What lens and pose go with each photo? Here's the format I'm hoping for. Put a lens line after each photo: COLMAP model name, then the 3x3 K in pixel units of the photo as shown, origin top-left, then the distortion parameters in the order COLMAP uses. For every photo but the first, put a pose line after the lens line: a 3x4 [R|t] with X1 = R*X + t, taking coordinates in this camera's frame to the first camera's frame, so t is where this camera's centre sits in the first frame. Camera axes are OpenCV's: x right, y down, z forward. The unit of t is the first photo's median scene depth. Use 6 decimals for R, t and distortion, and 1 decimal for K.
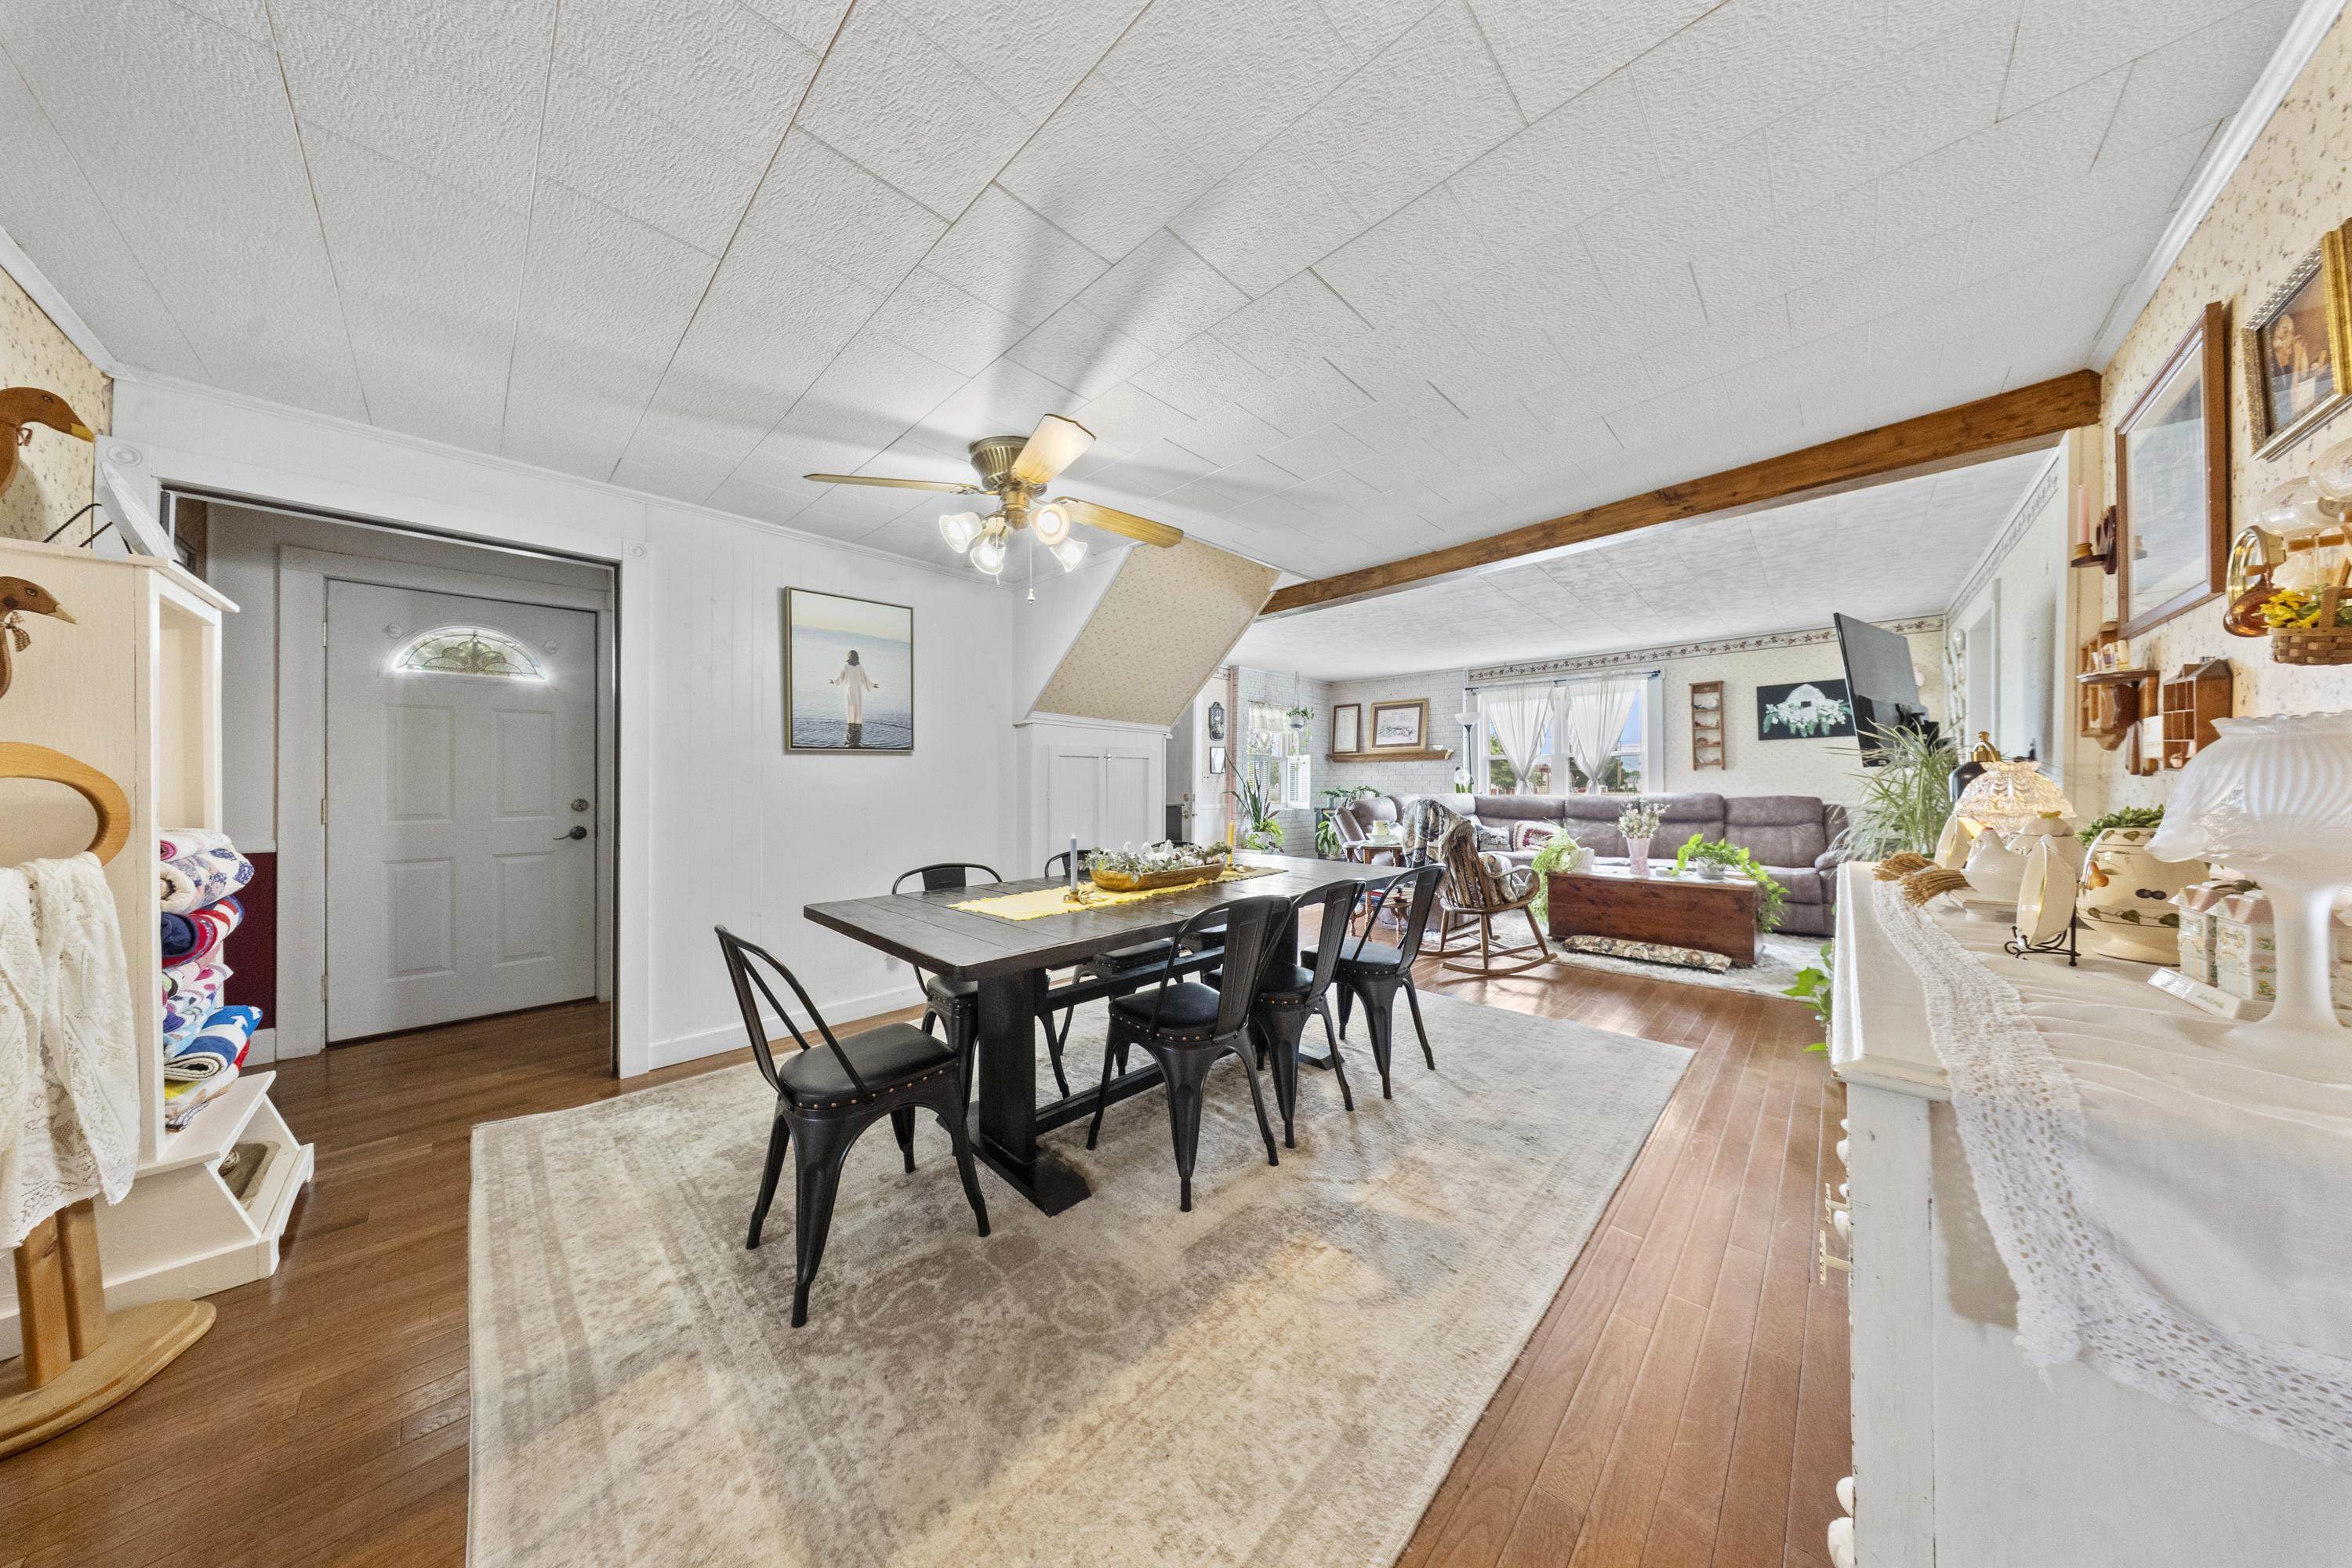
lens RADIAL K [[705.1, 0, 1172.4], [0, 705.1, 782.9], [0, 0, 1]] dist [0.000651, -0.000141]
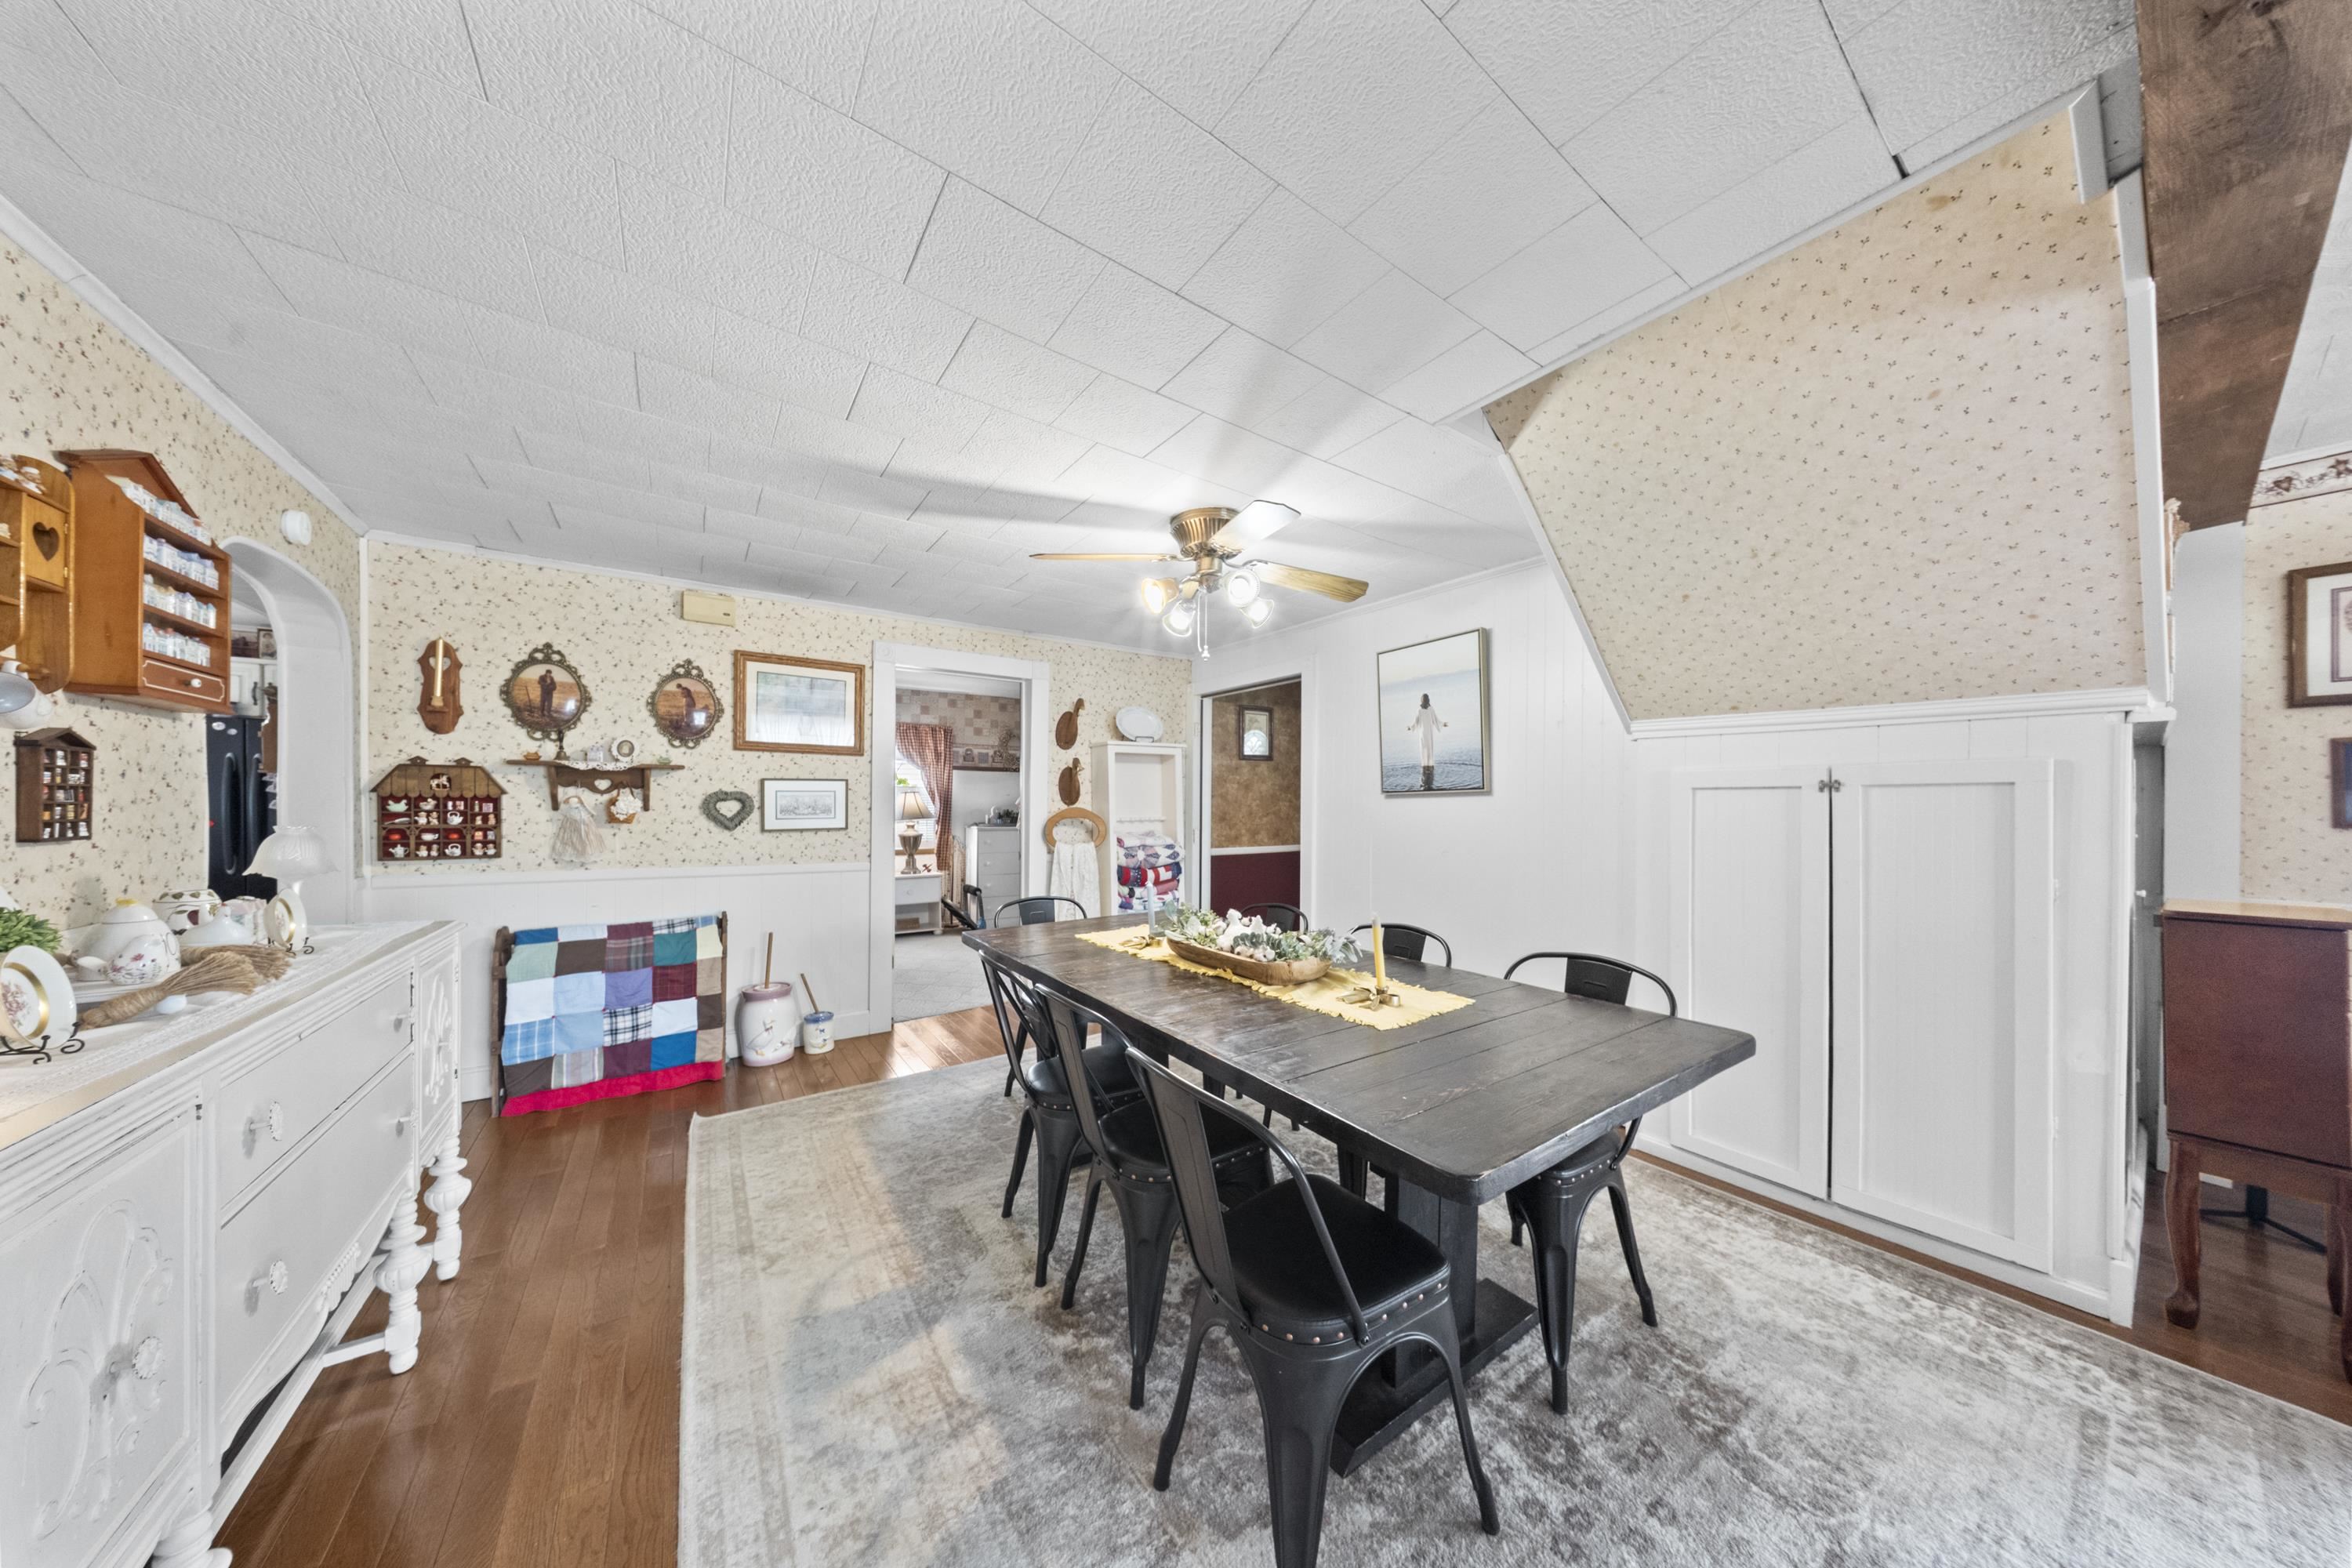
lens RADIAL K [[705.1, 0, 1177.0], [0, 705.1, 801.3], [0, 0, 1]] dist [0.000651, -0.000141]
pose [[-0.198379, -0.002293, -0.980123, 0.326415], [-0.000702, 0.999997, -0.002197, -0.016737], [0.980125, 0.000252, -0.198380, 0.454148]]
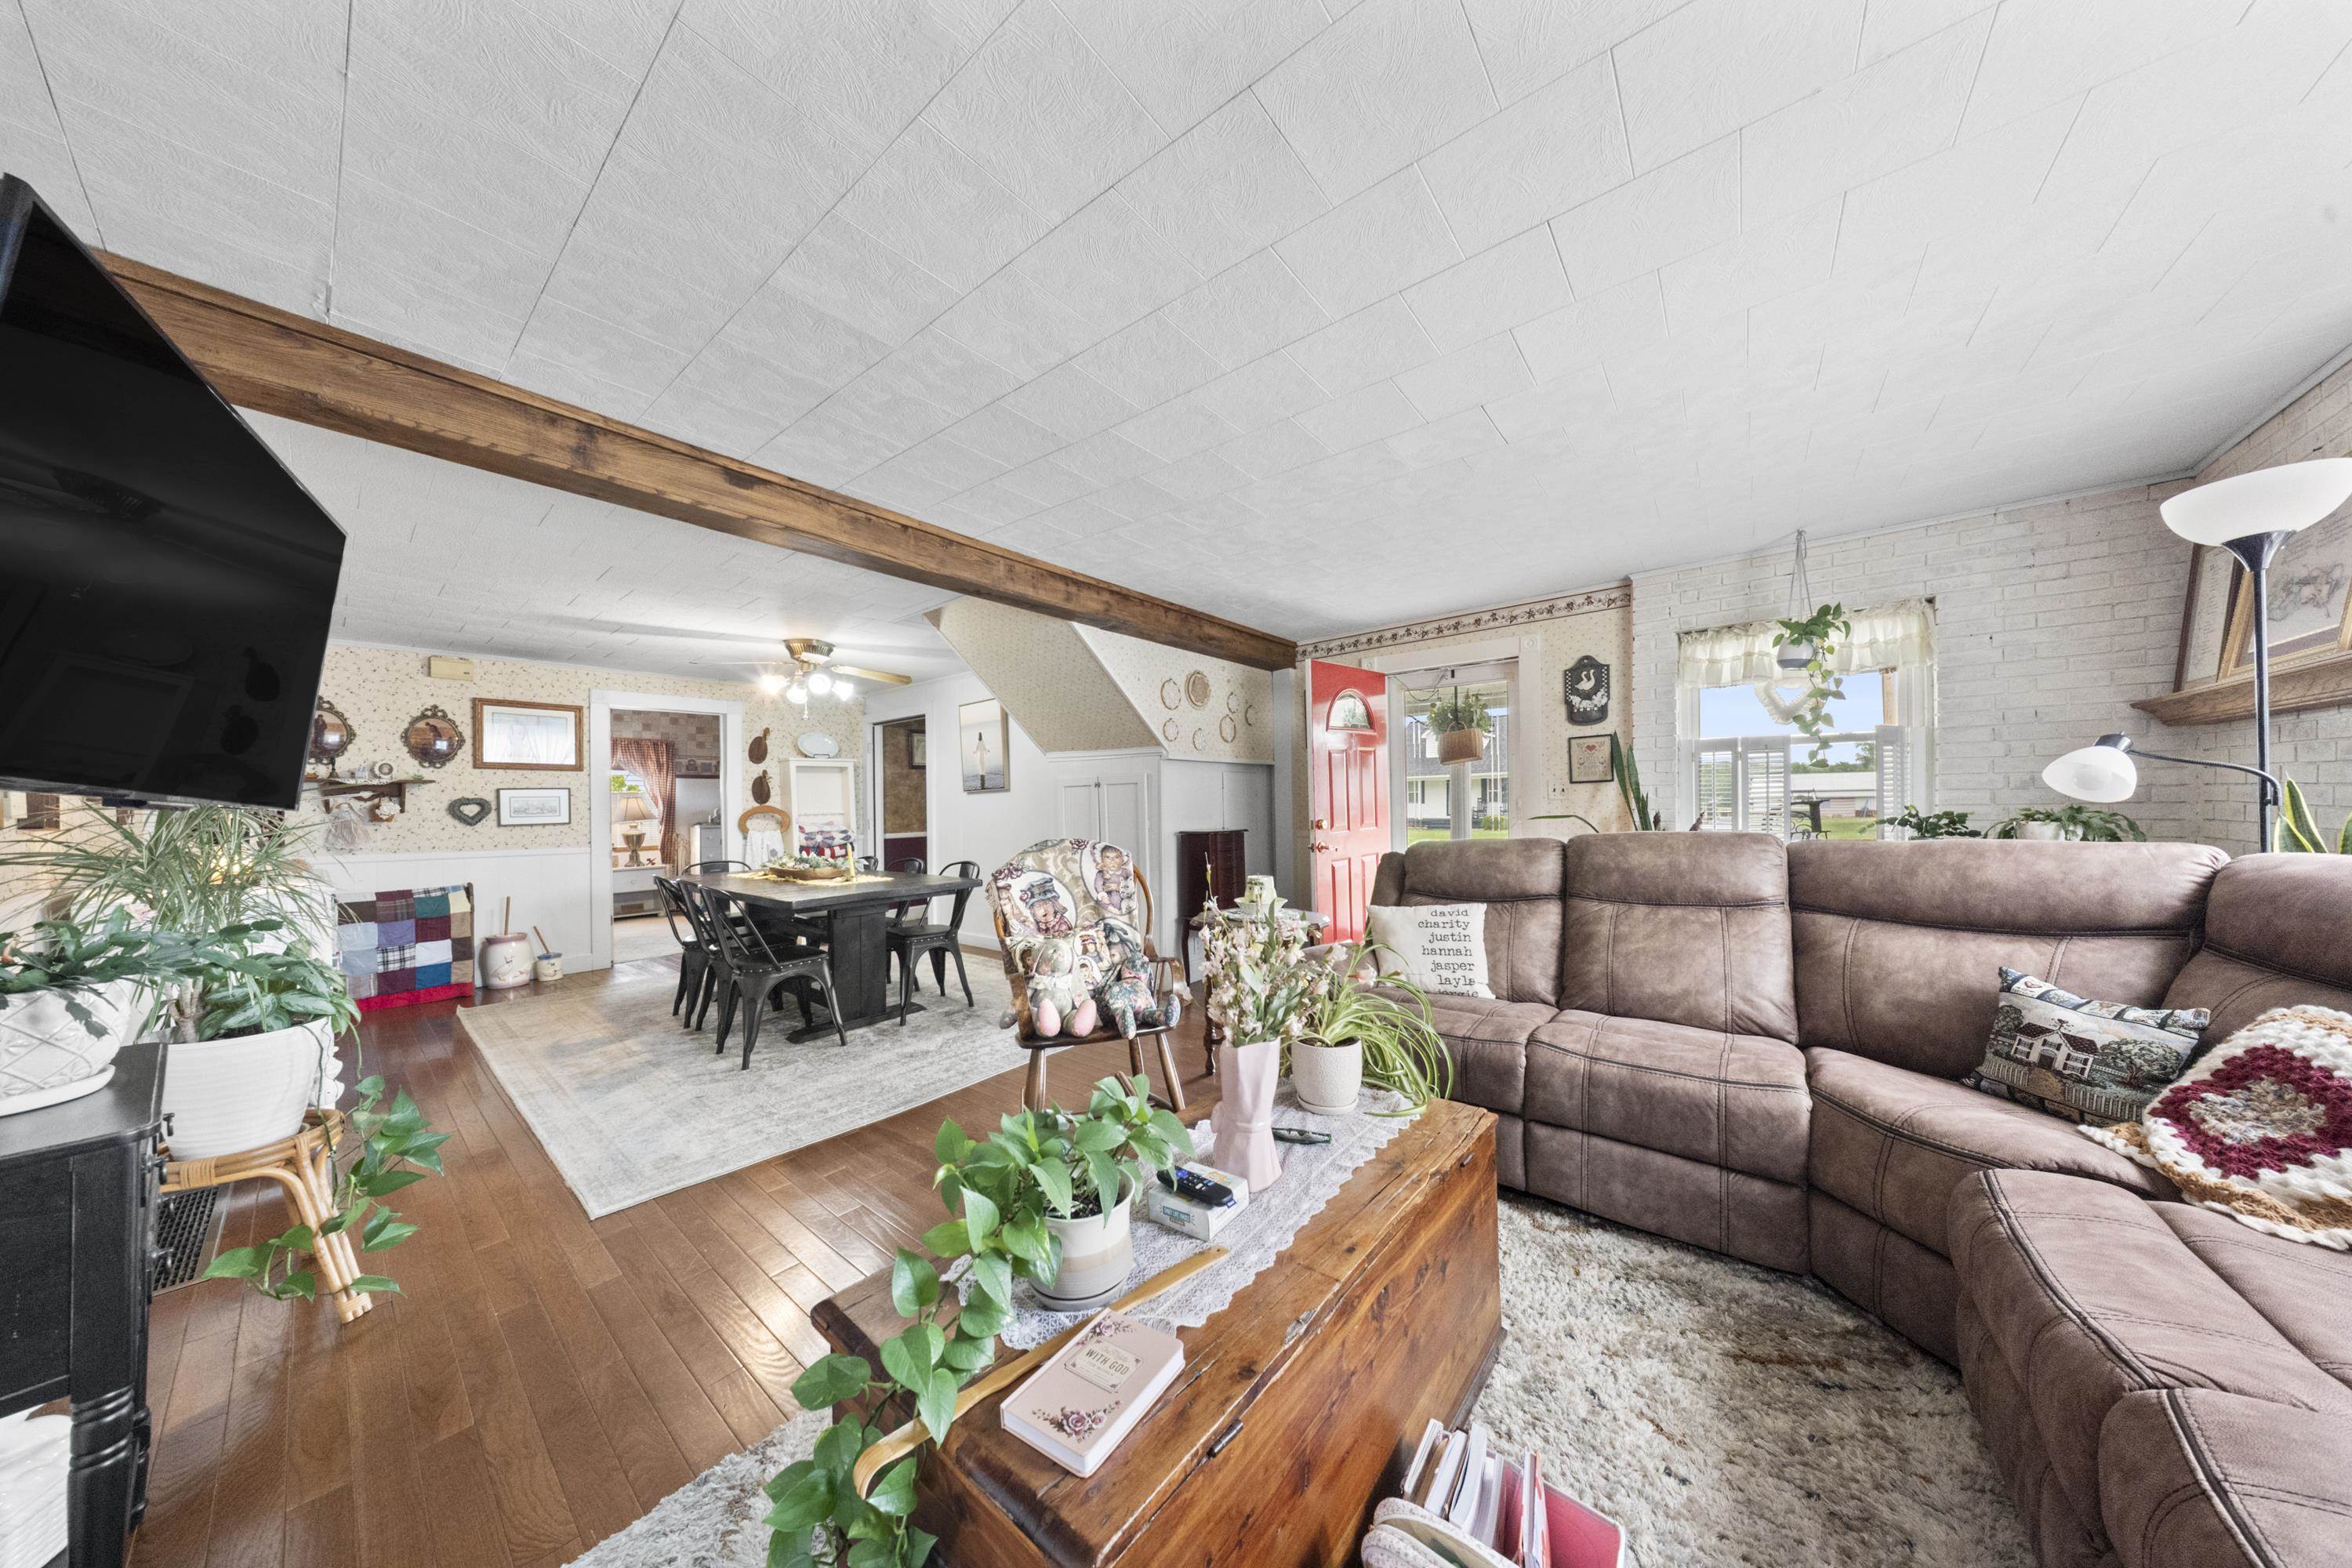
lens RADIAL K [[705.1, 0, 1170.8], [0, 705.1, 800.1], [0, 0, 1]] dist [0.000651, -0.000141]
pose [[0.072645, -0.003203, -0.997353, 0.682066], [0.020276, 0.999793, -0.001734, -0.006392], [0.997152, -0.020097, 0.072695, 0.710797]]
